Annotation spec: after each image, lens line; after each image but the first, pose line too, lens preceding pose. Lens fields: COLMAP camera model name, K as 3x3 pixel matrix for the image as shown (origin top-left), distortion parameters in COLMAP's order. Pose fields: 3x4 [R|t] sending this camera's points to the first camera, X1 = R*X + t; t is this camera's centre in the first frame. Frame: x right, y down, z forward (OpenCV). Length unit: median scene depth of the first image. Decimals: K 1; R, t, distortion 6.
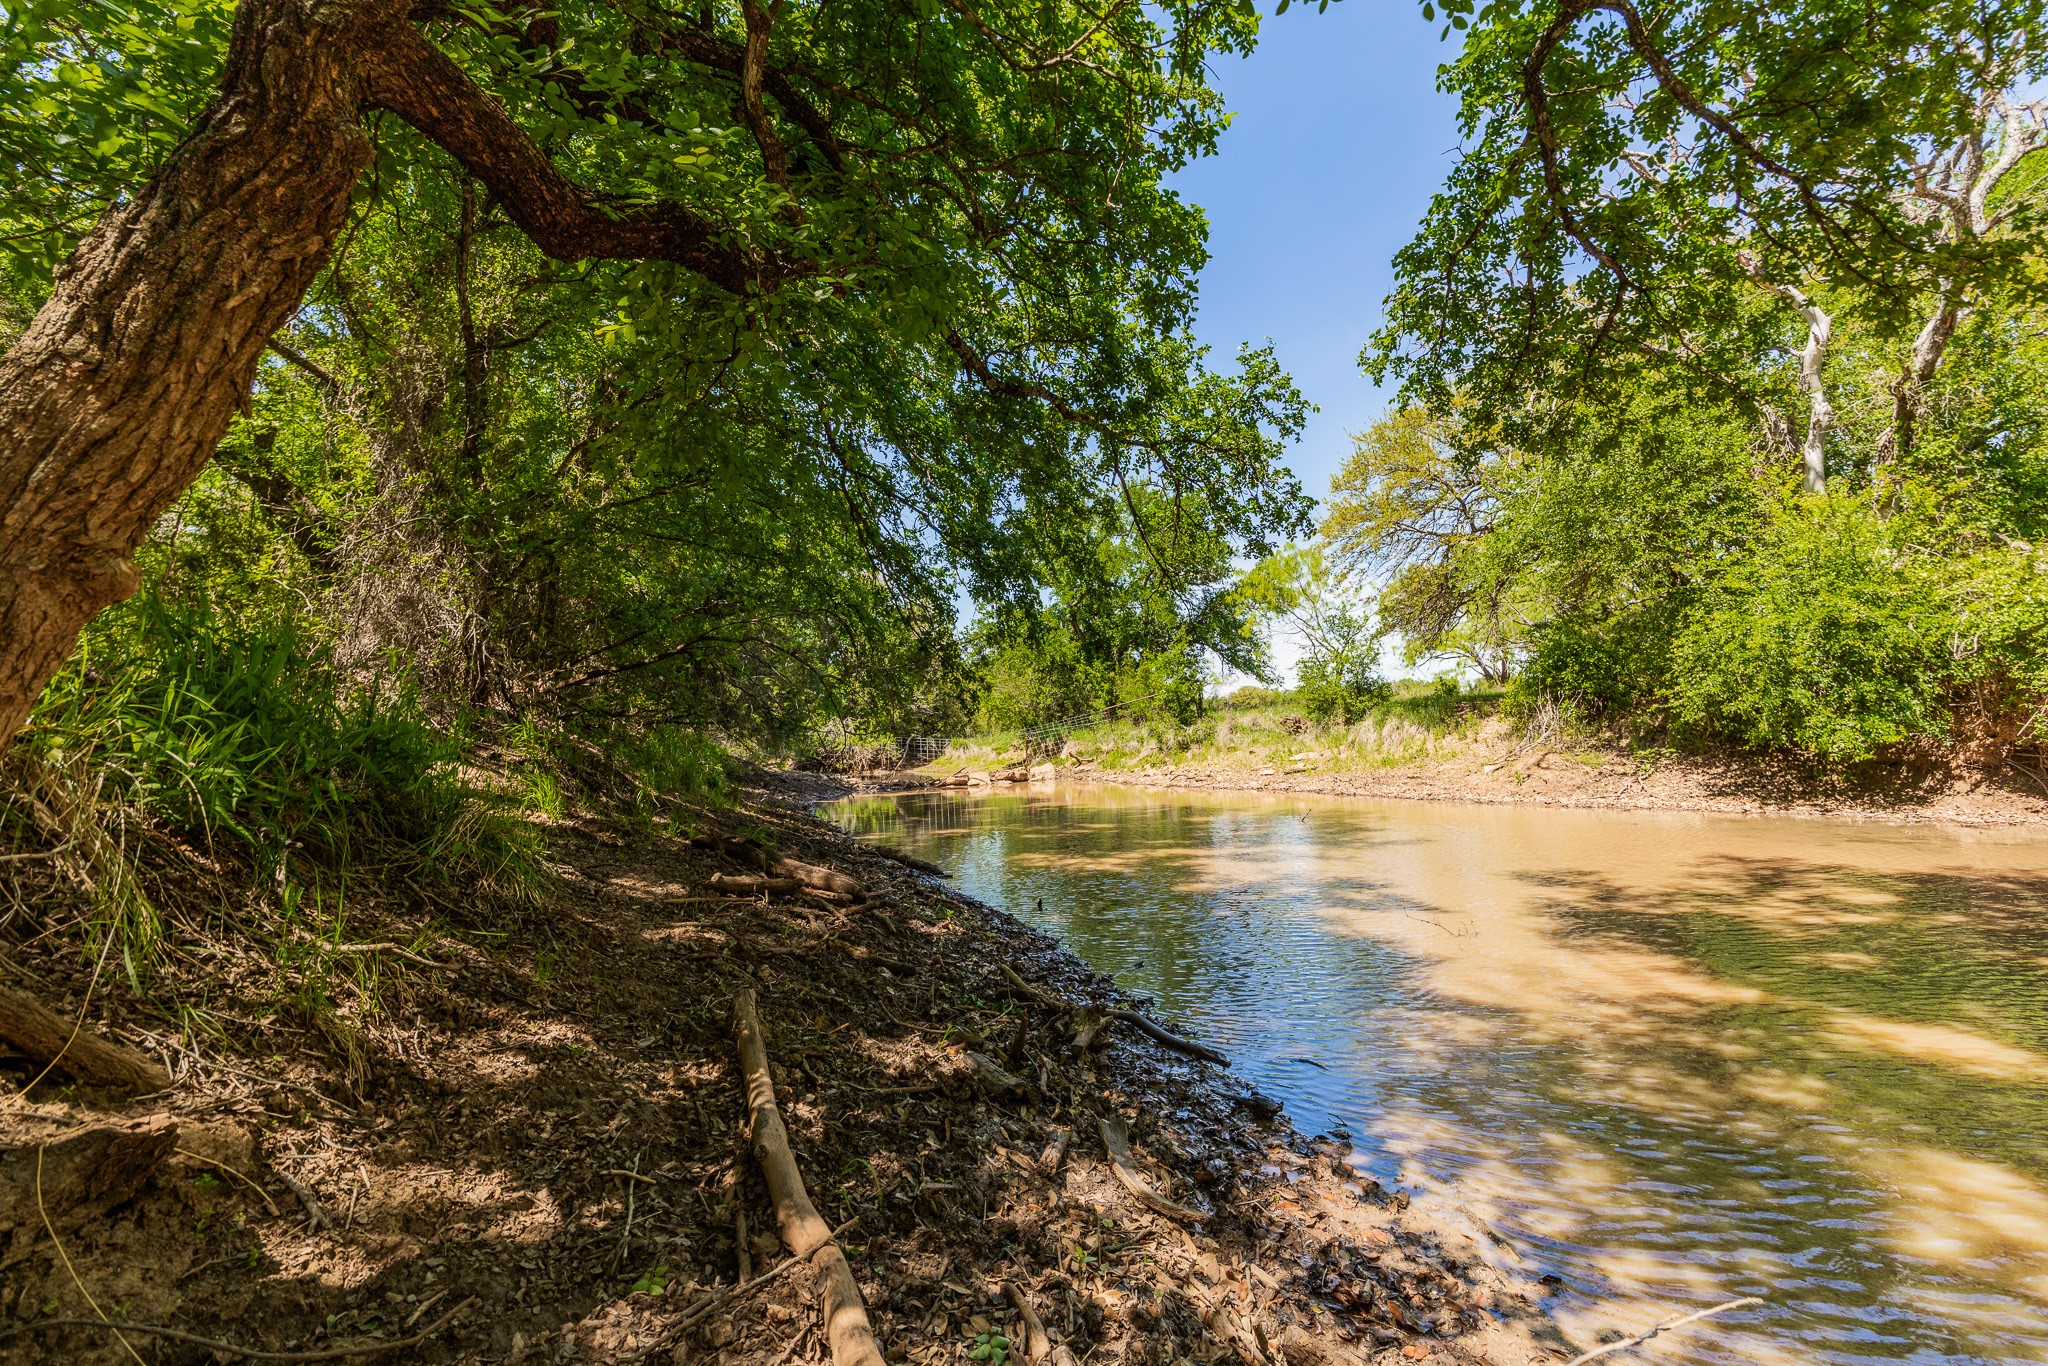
lens RADIAL K [[836.6, 0, 1024.0], [0, 836.6, 683.0], [0, 0, 1]] dist [0.000937, 0.000224]
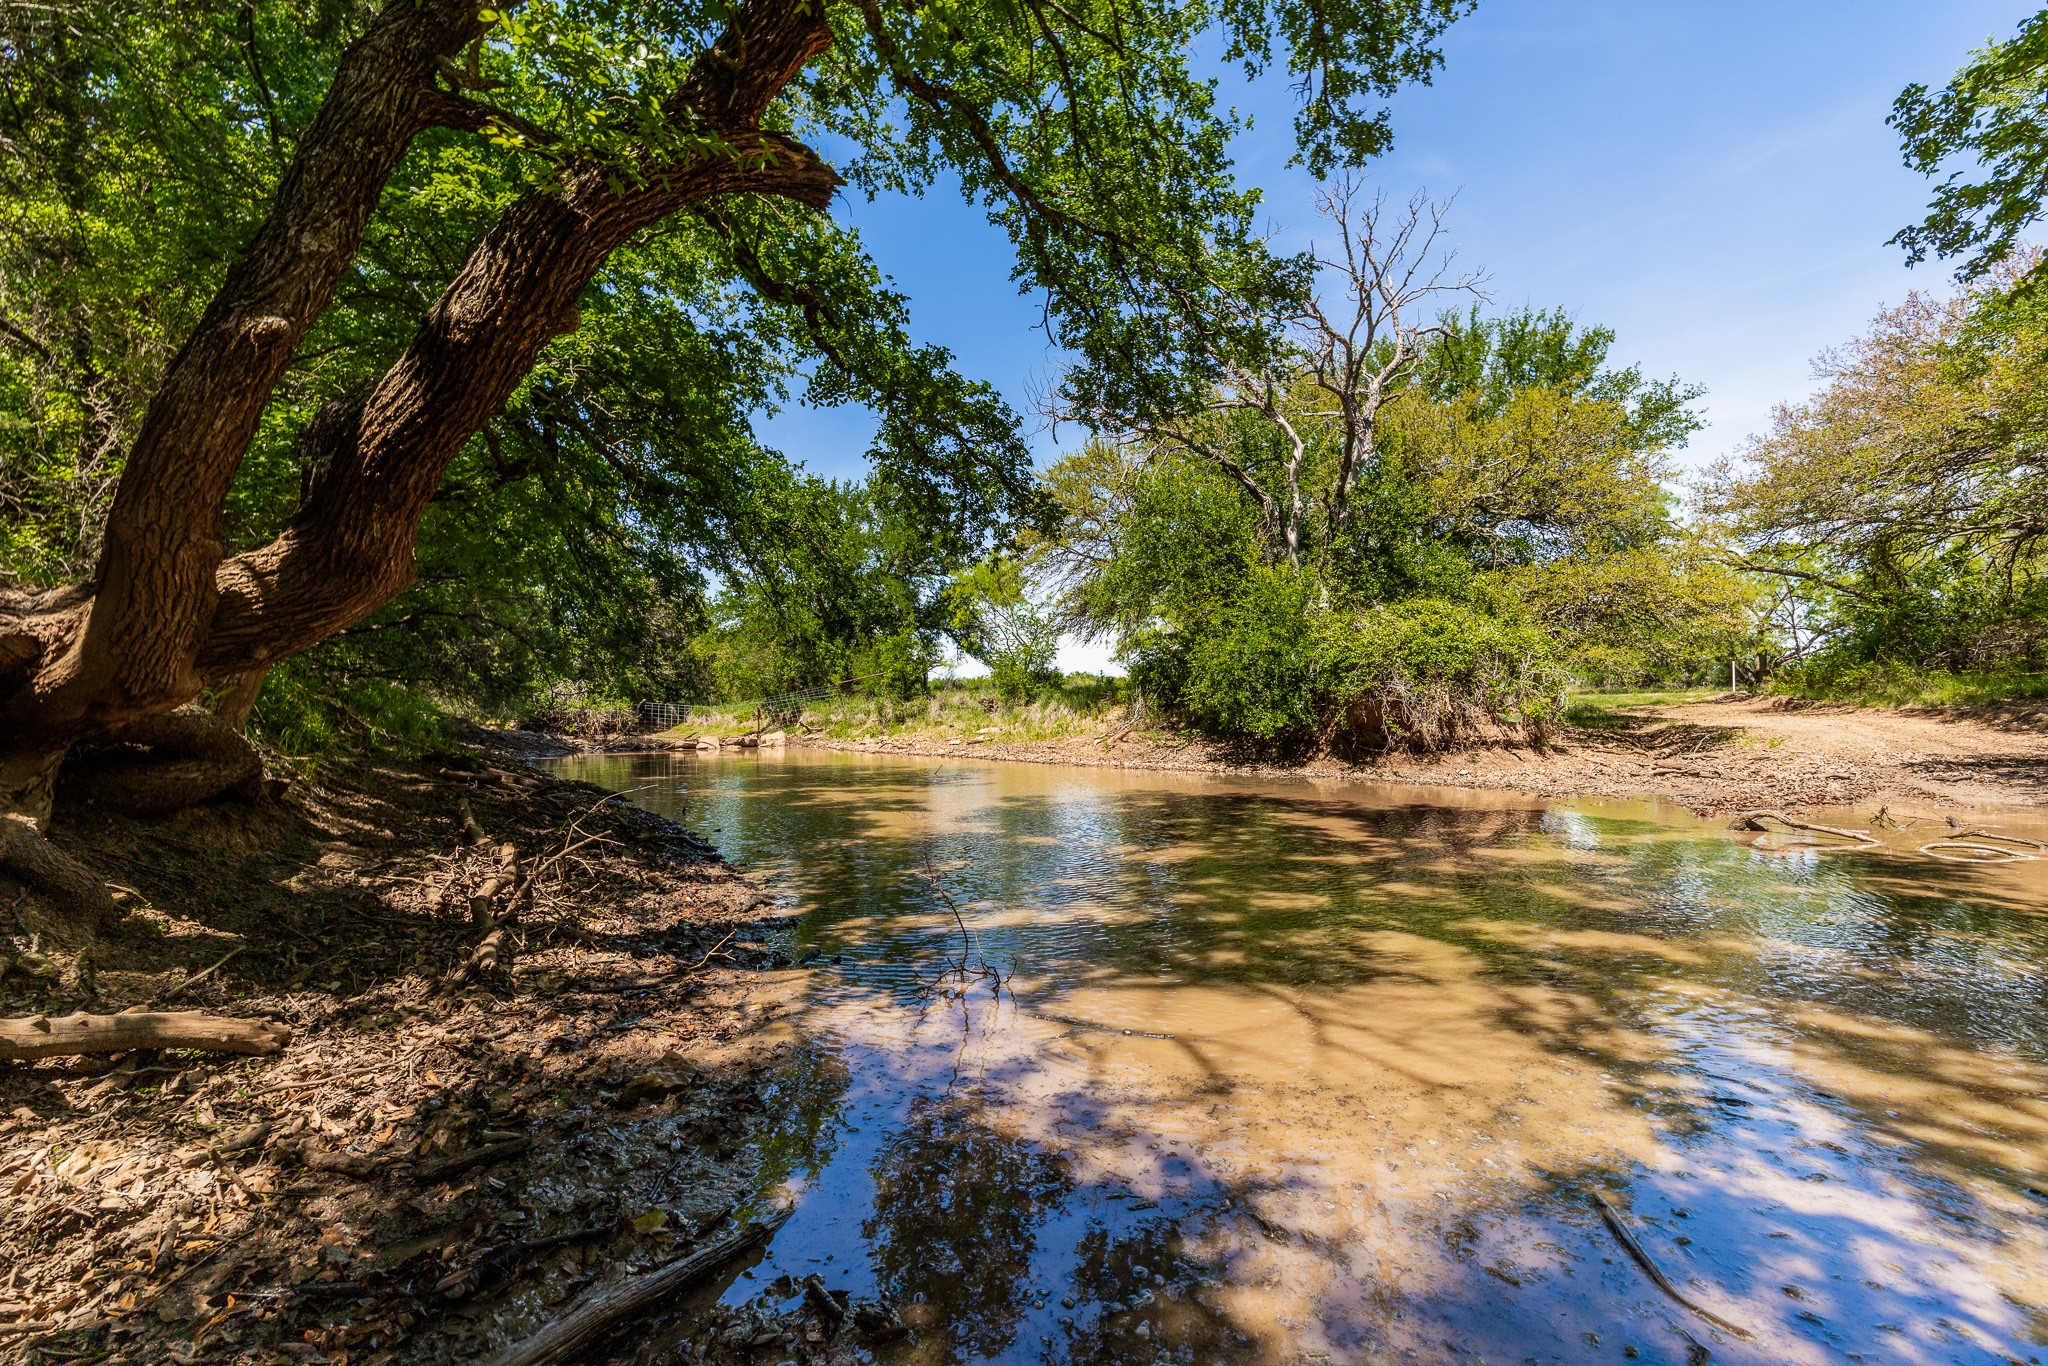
lens RADIAL K [[836.6, 0, 1024.0], [0, 836.6, 683.0], [0, 0, 1]] dist [0.000937, 0.000224]
pose [[0.962288, 0.047859, 0.267789, 0.043133], [-0.055319, 0.998261, 0.020377, -0.006306], [-0.266348, -0.034423, 0.963262, -0.134610]]
